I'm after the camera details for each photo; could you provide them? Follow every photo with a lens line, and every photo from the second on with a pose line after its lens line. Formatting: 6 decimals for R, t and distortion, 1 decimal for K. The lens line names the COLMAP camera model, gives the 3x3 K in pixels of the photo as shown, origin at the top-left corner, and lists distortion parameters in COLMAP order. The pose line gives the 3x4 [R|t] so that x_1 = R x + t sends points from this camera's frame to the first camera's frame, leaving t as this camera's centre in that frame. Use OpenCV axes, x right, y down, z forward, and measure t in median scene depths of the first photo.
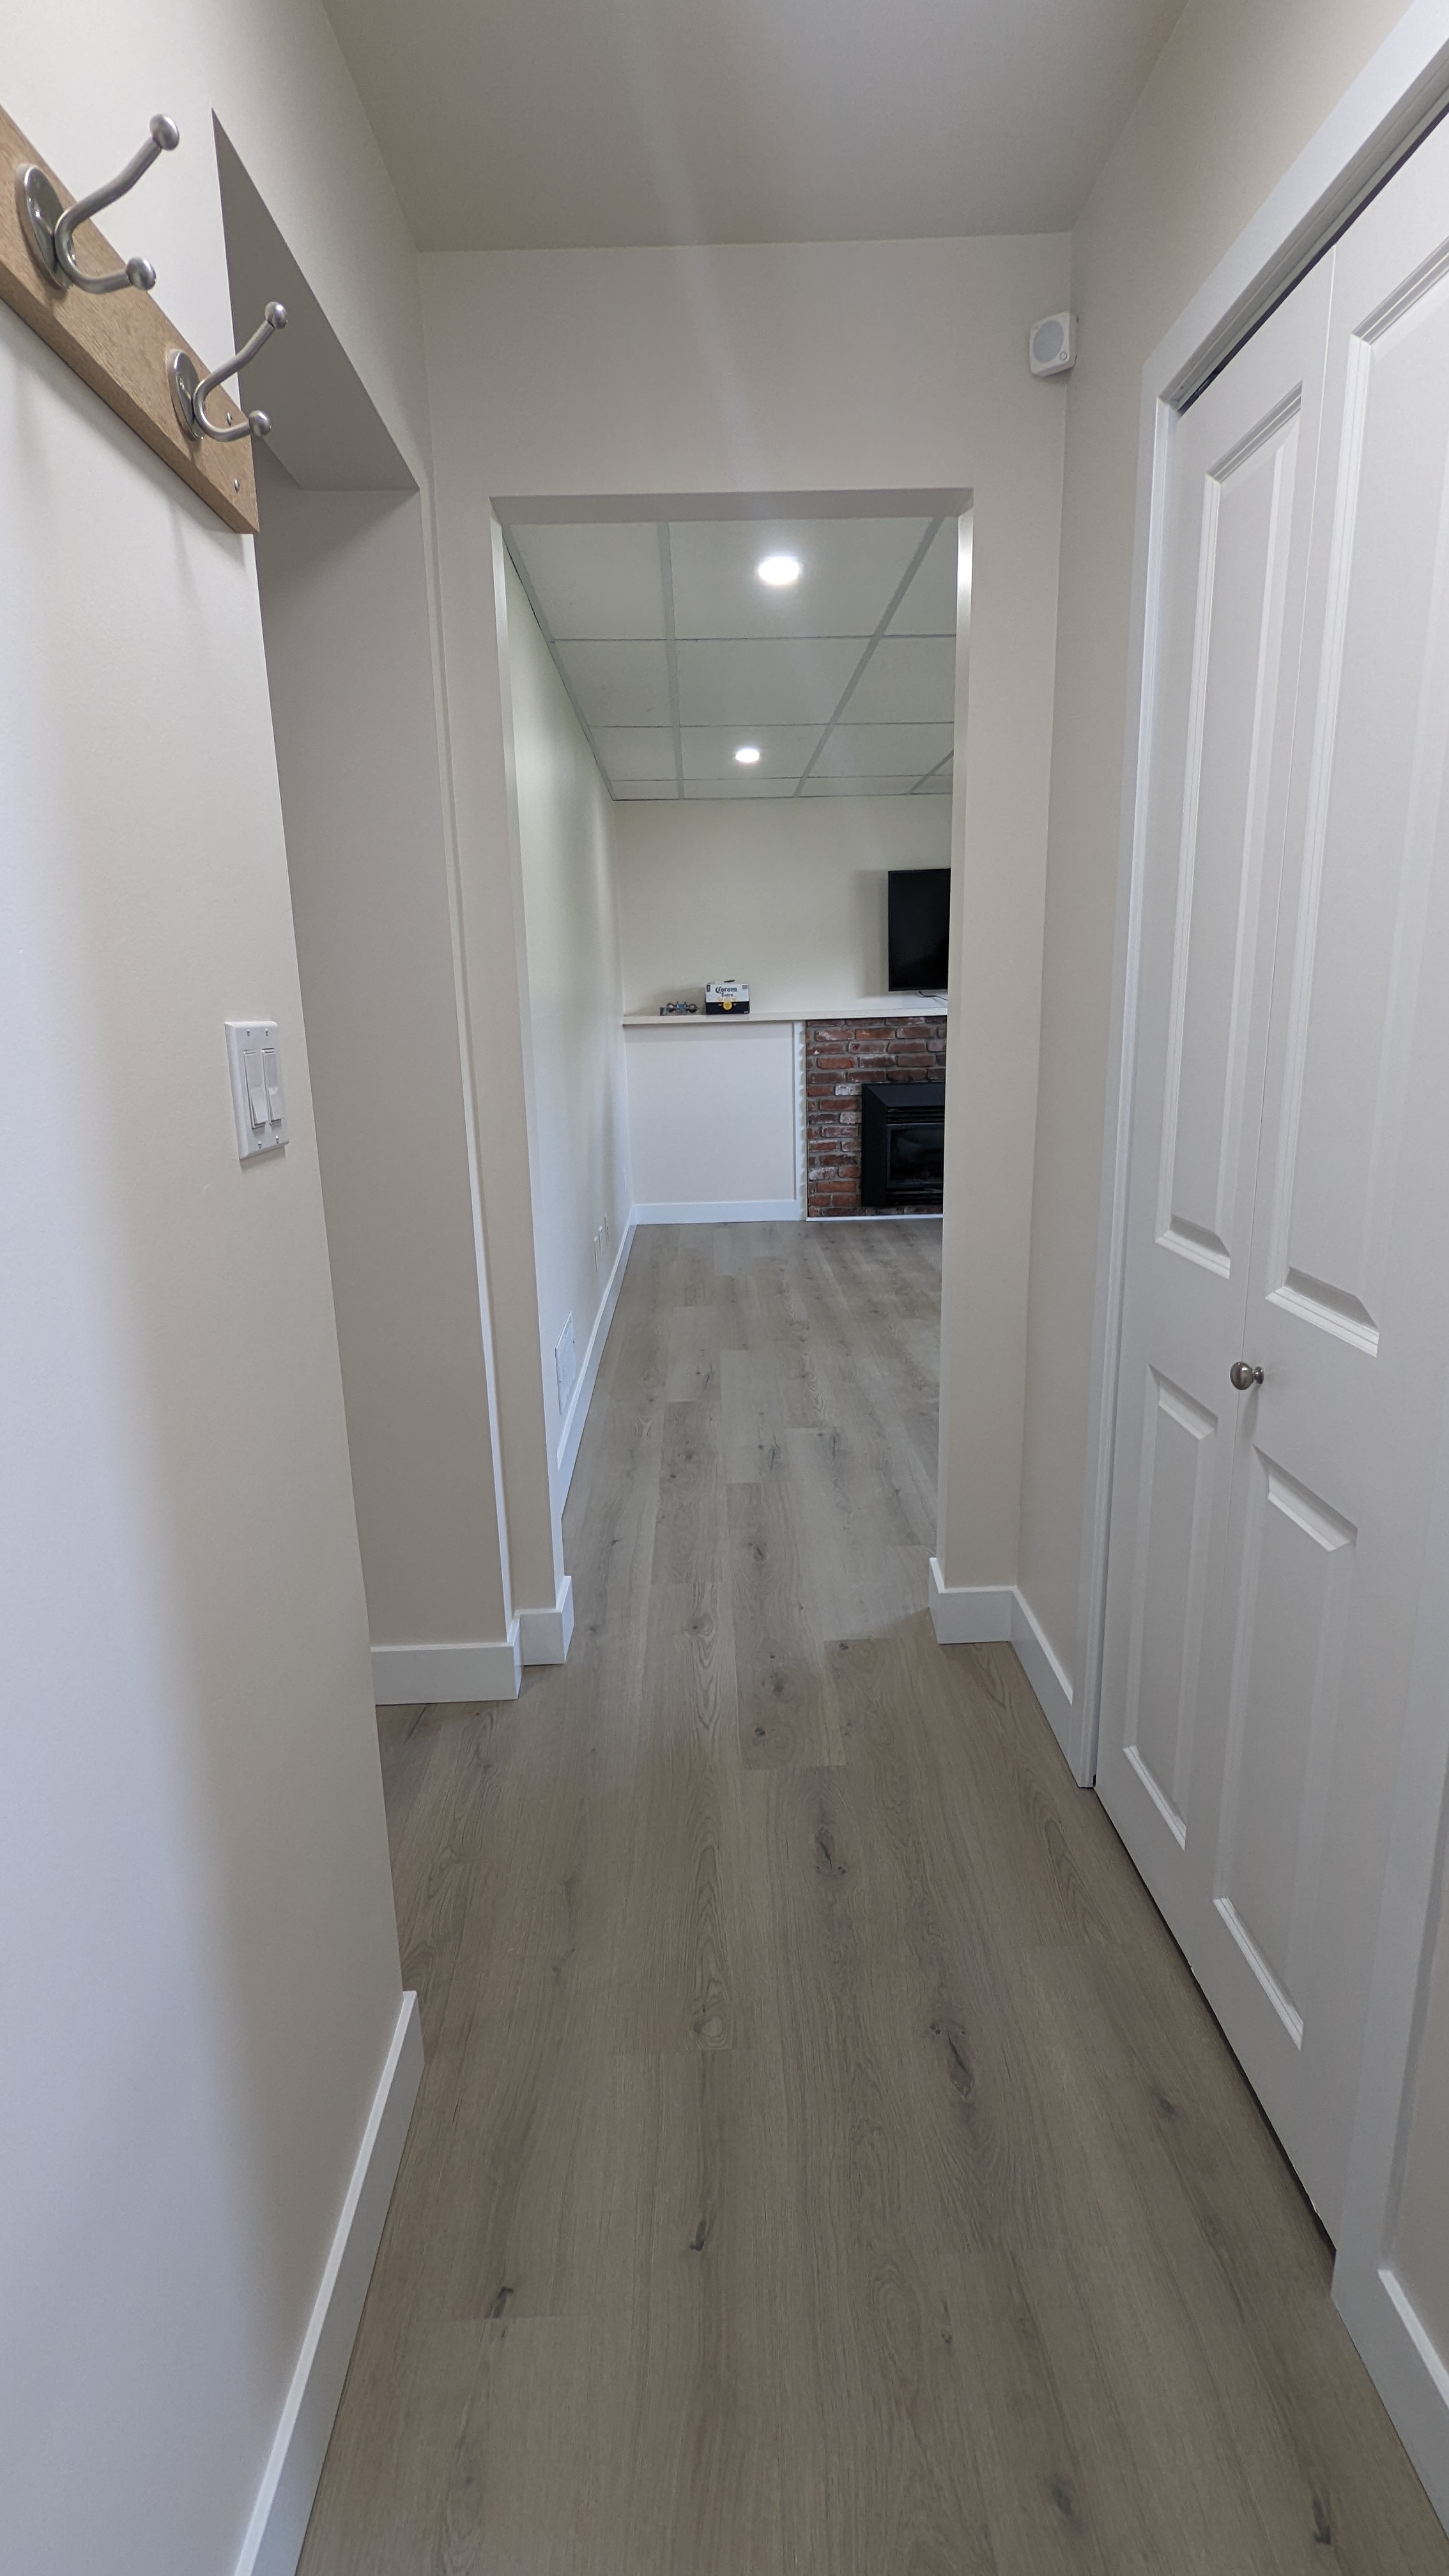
lens RADIAL K [[1214.3, 0, 710.1], [0, 1214.3, 1304.5], [0, 0, 1]] dist [-0.004560, -0.000907]
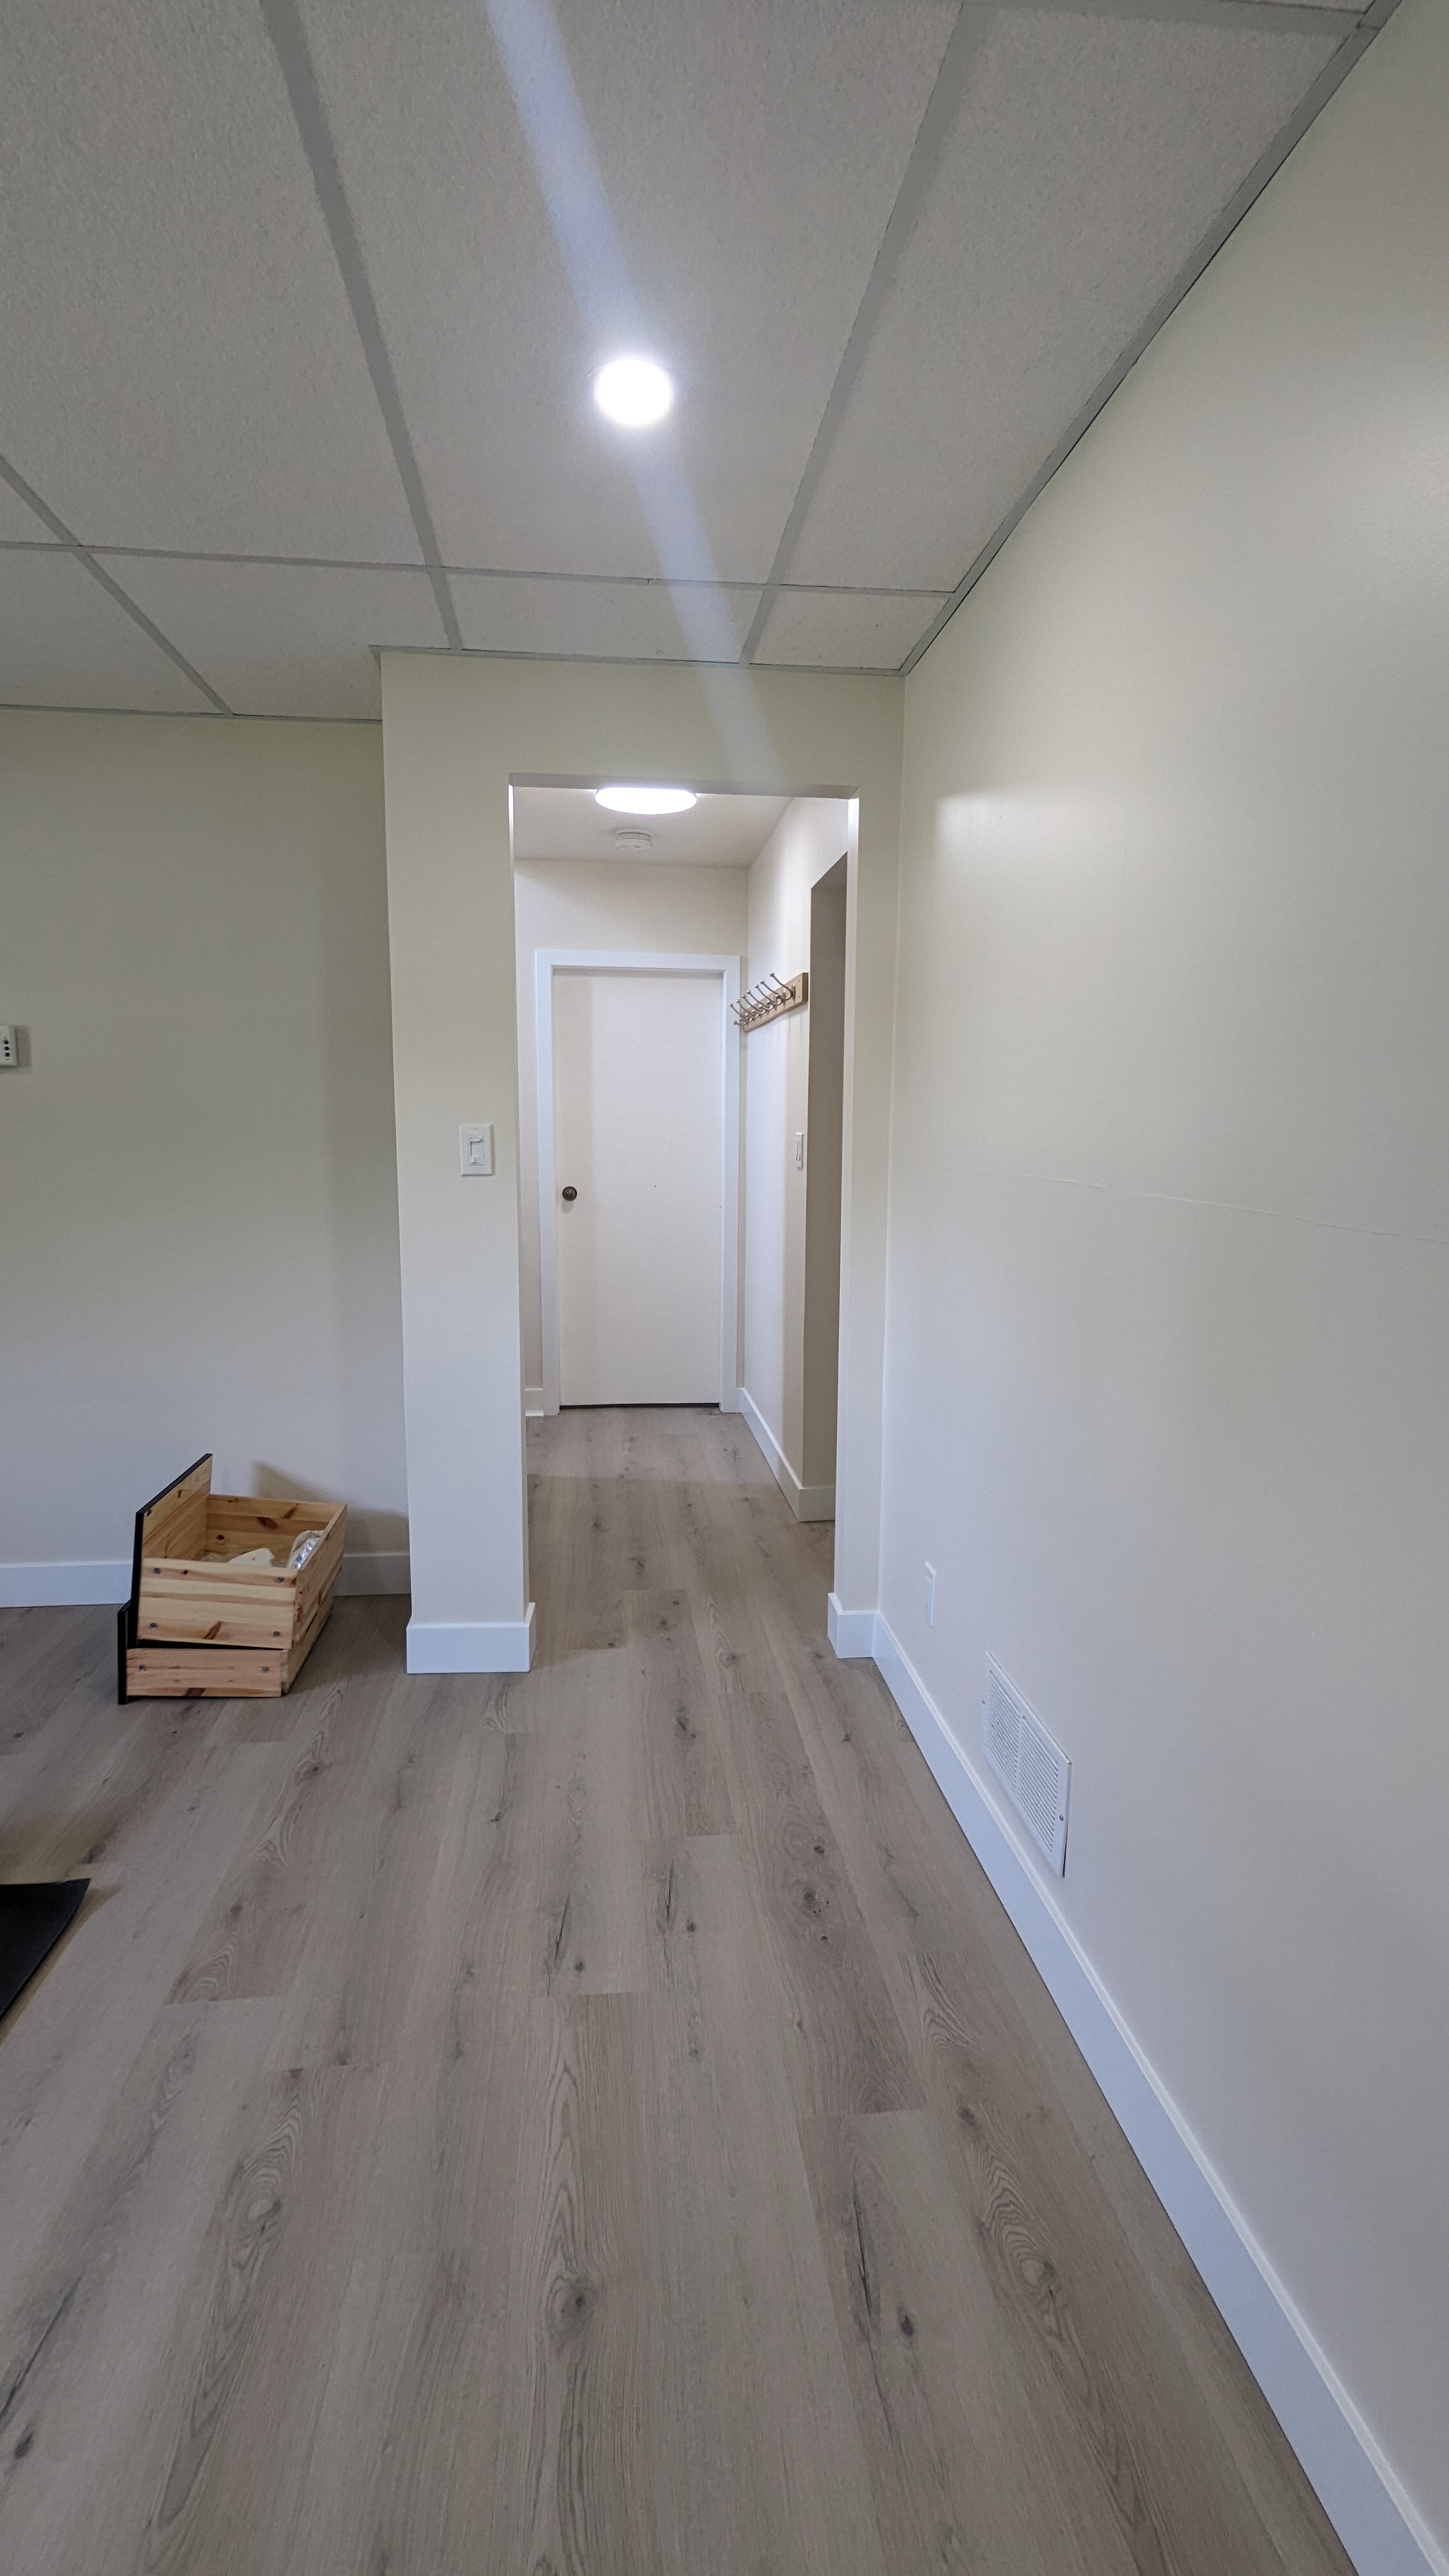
lens RADIAL K [[1214.3, 0, 705.4], [0, 1214.3, 1281.0], [0, 0, 1]] dist [-0.004560, -0.000907]
pose [[-0.996443, 0.025696, -0.080251, 0.102046], [-0.006403, 0.926523, 0.376184, -0.526516], [0.084021, 0.375360, -0.923063, 1.979320]]
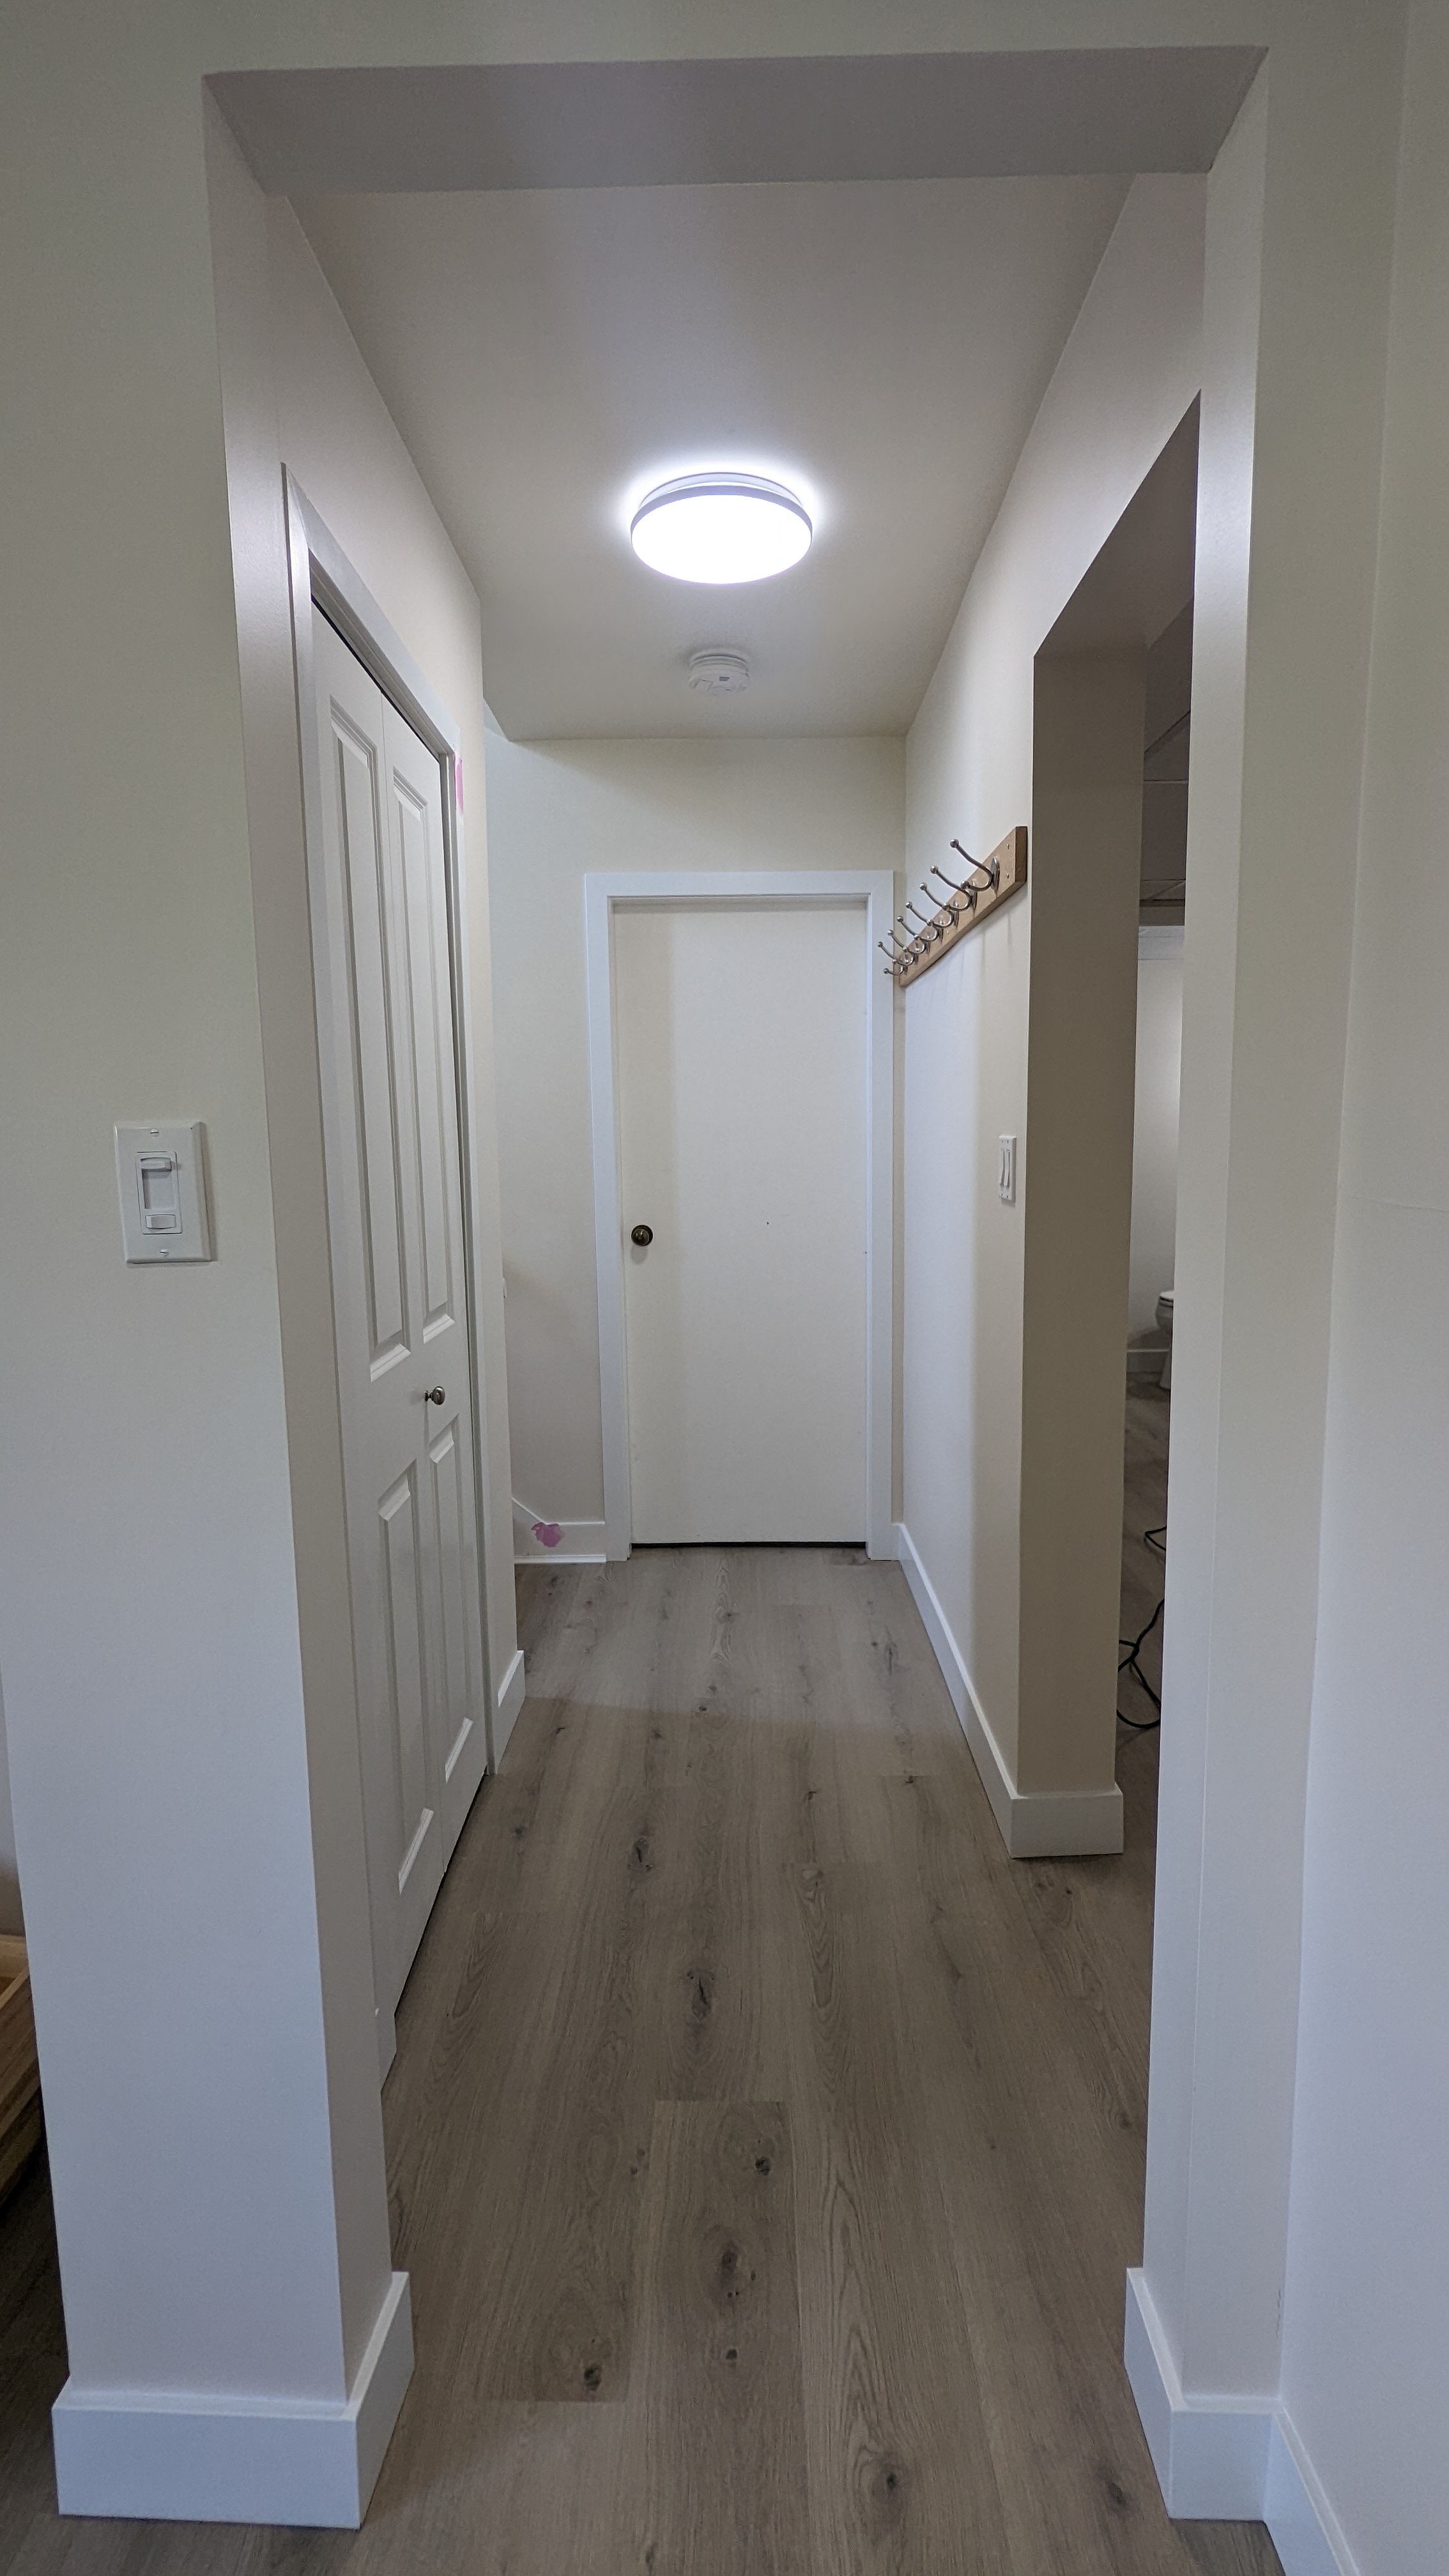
lens RADIAL K [[1214.3, 0, 707.1], [0, 1214.3, 1285.1], [0, 0, 1]] dist [-0.004560, -0.000907]
pose [[-0.998613, 0.030959, 0.042581, 0.024197], [0.044417, 0.929658, 0.365736, -0.330866], [-0.028263, 0.367120, -0.929744, 1.278141]]
